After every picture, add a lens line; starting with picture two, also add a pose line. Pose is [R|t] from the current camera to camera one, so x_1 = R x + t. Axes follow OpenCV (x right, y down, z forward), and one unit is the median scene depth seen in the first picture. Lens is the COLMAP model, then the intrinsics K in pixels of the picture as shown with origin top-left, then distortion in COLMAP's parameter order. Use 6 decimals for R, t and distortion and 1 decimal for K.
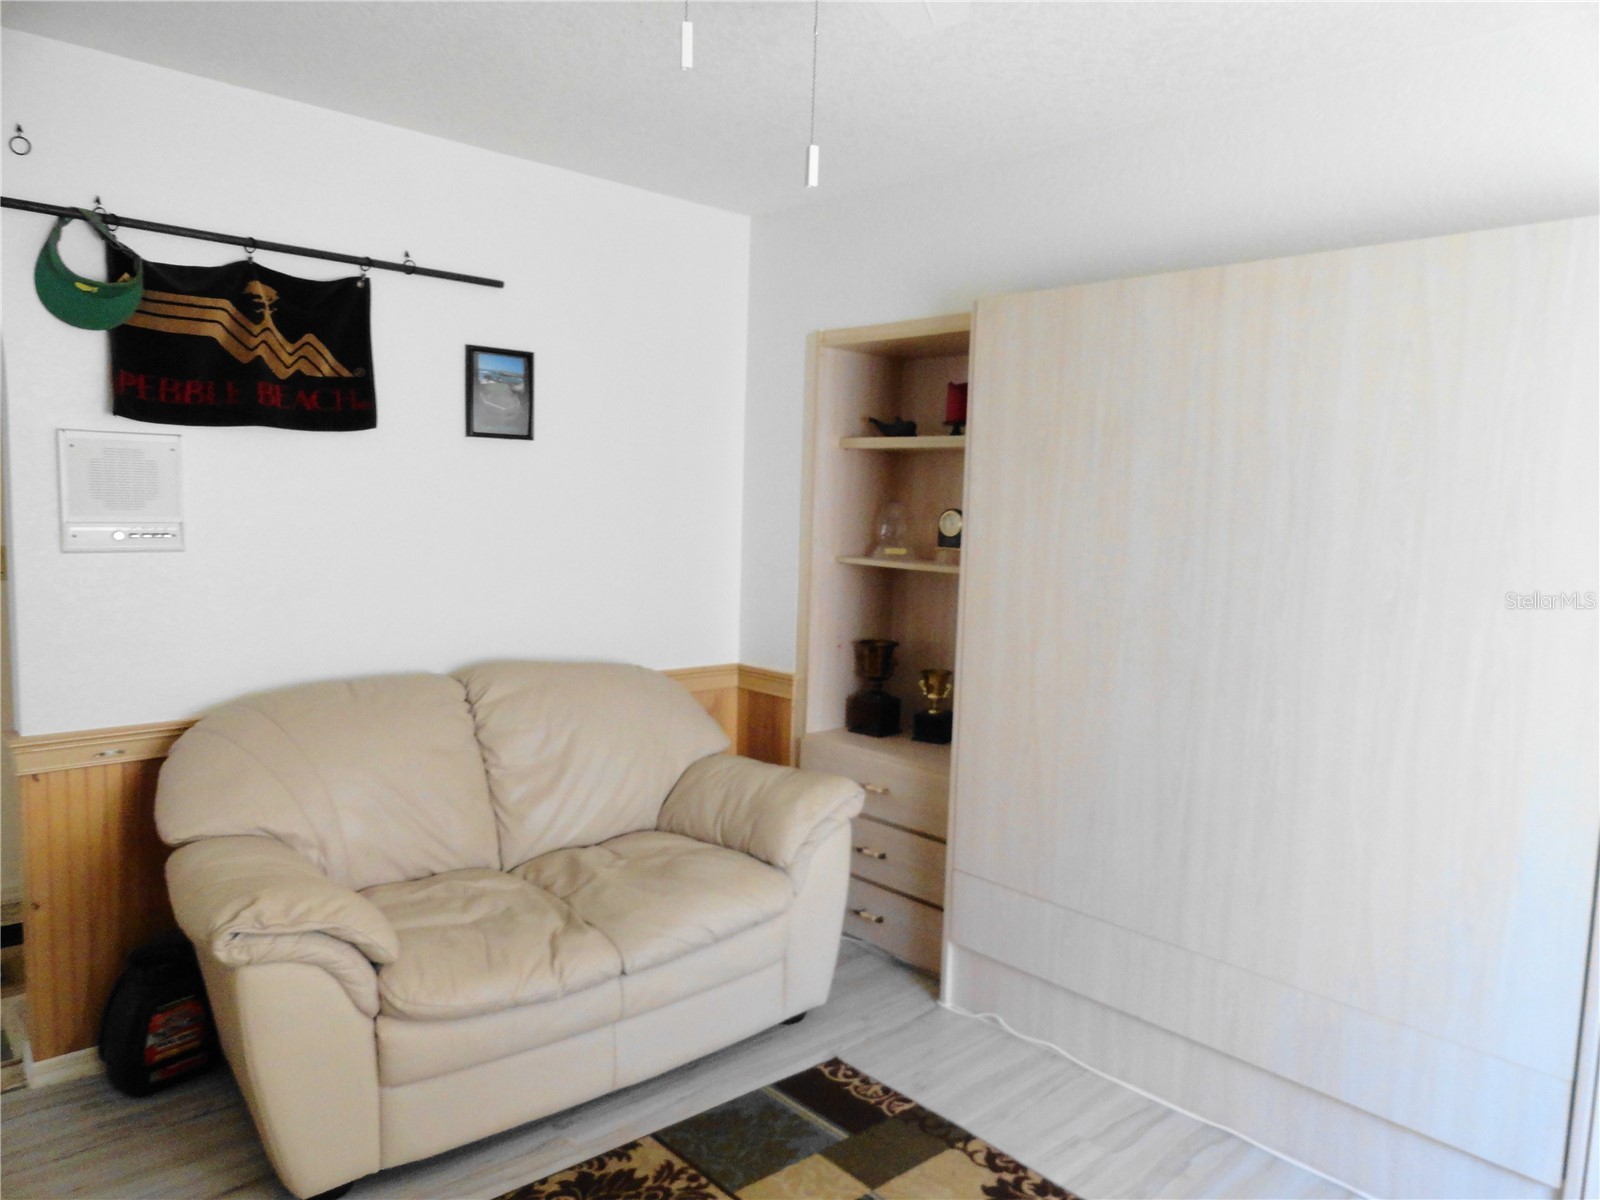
lens RADIAL K [[1107.0, 0, 799.0], [0, 1107.0, 590.4], [0, 0, 1]] dist [0.004169, 0.002041]
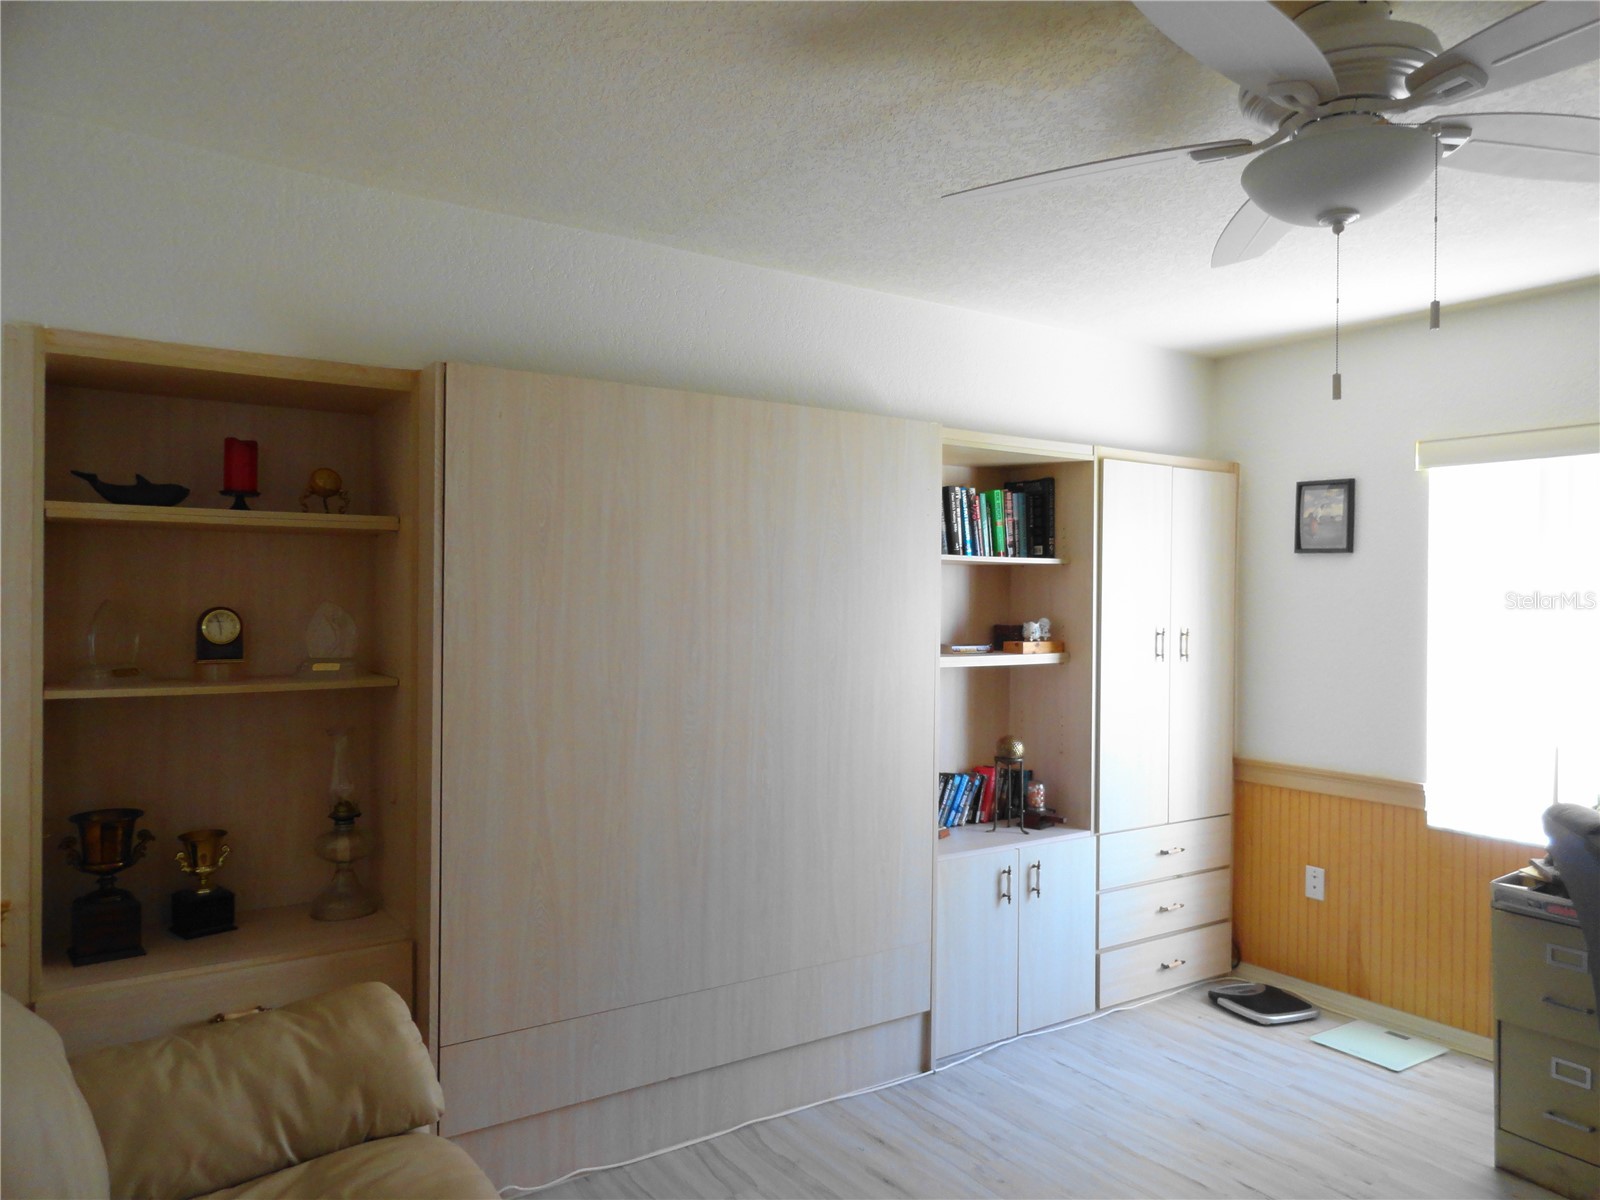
lens RADIAL K [[1085.5, 0, 800.0], [0, 1085.5, 600.0], [0, 0, 1]] dist [0.031905, 0.000910]
pose [[0.172594, -0.033815, 0.984412, -1.502884], [0.085409, 0.996160, 0.019244, -0.174104], [-0.981283, 0.080756, 0.174820, 1.437658]]
